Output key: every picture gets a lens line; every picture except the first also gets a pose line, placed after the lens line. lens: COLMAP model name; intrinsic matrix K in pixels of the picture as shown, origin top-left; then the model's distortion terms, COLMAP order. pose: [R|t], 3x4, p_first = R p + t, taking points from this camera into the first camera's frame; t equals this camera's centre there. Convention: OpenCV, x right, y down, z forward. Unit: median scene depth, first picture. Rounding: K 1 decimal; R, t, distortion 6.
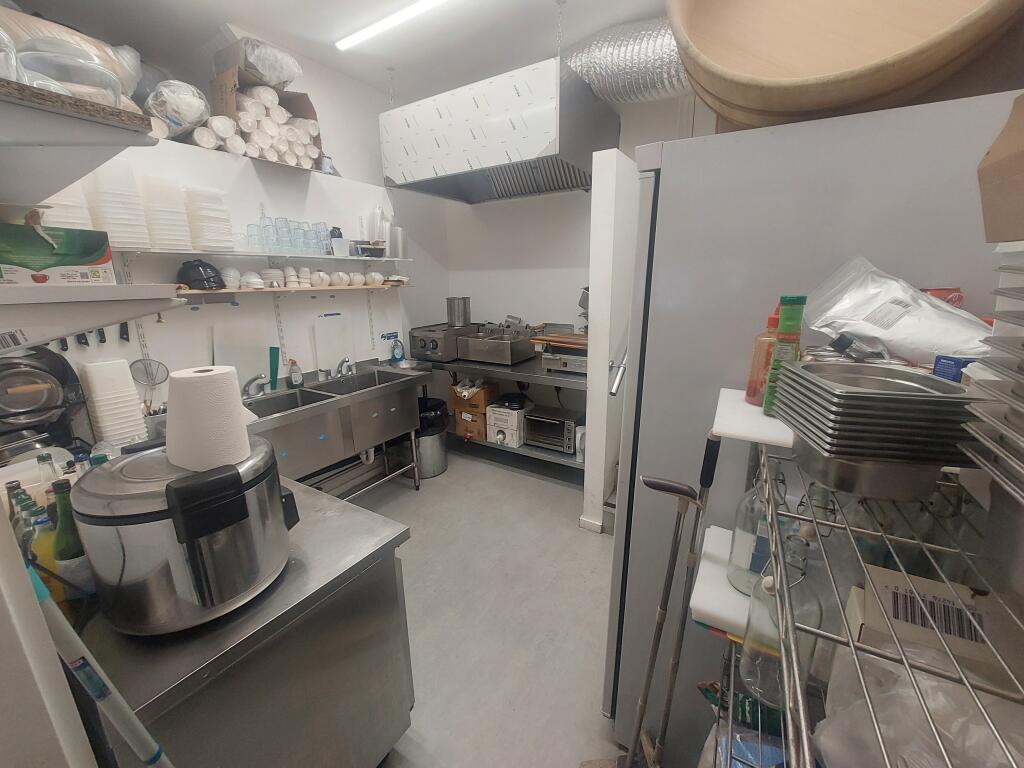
lens RADIAL K [[405.5, 0, 512.1], [0, 405.5, 384.0], [0, 0, 1]] dist [0.000061, -0.010574]
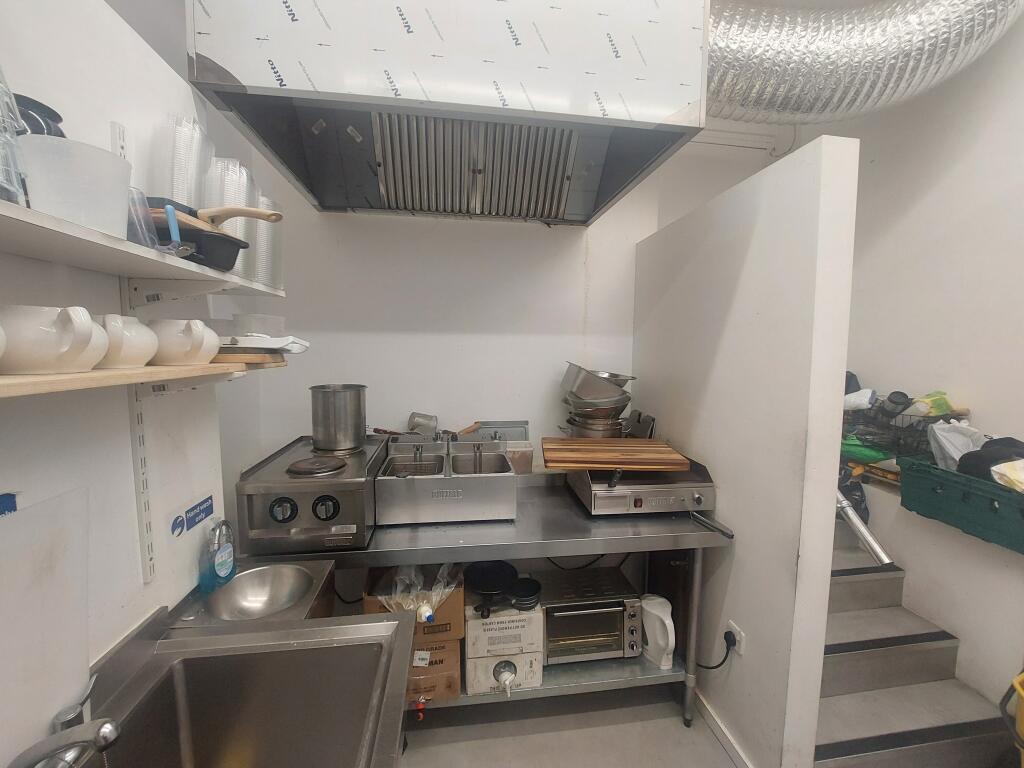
lens RADIAL K [[405.5, 0, 512.1], [0, 405.5, 384.0], [0, 0, 1]] dist [0.000061, -0.010574]
pose [[0.761243, -0.035488, 0.647495, -0.345915], [0.141903, 0.983417, -0.112933, -0.164434], [-0.632750, 0.177851, 0.753656, 0.639579]]
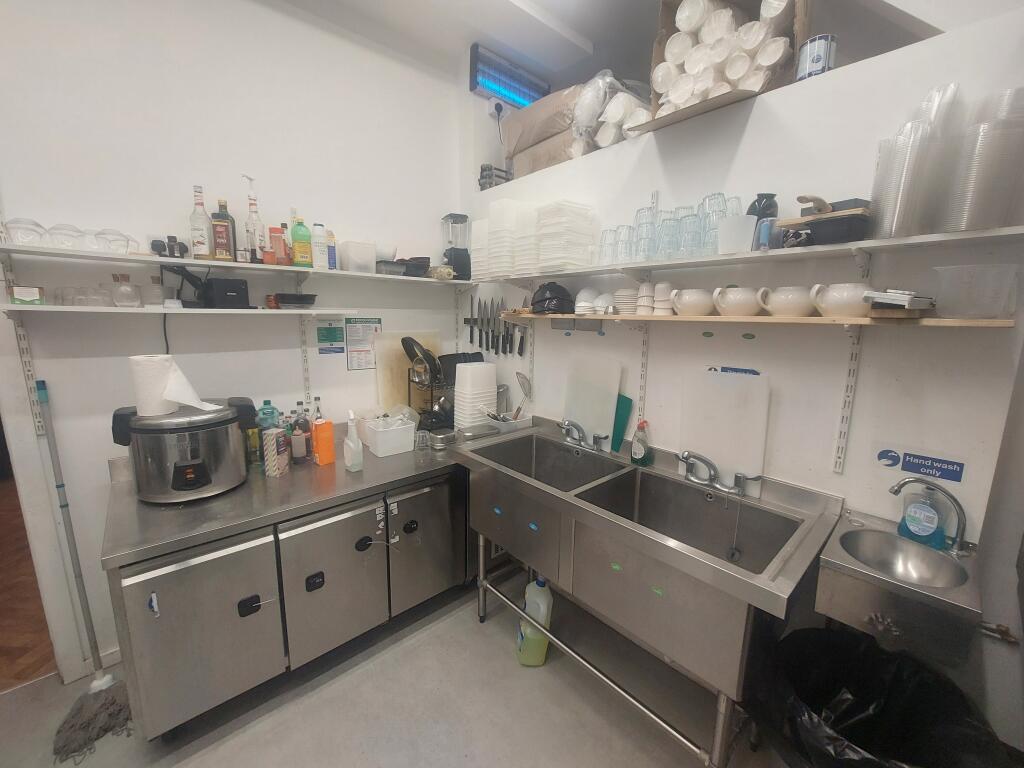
lens RADIAL K [[405.5, 0, 512.1], [0, 405.5, 384.0], [0, 0, 1]] dist [0.000061, -0.010574]
pose [[-0.286378, 0.173306, -0.942312, 0.118452], [-0.243243, 0.938131, 0.246461, -0.200946], [0.926726, 0.299792, -0.226505, 0.811909]]
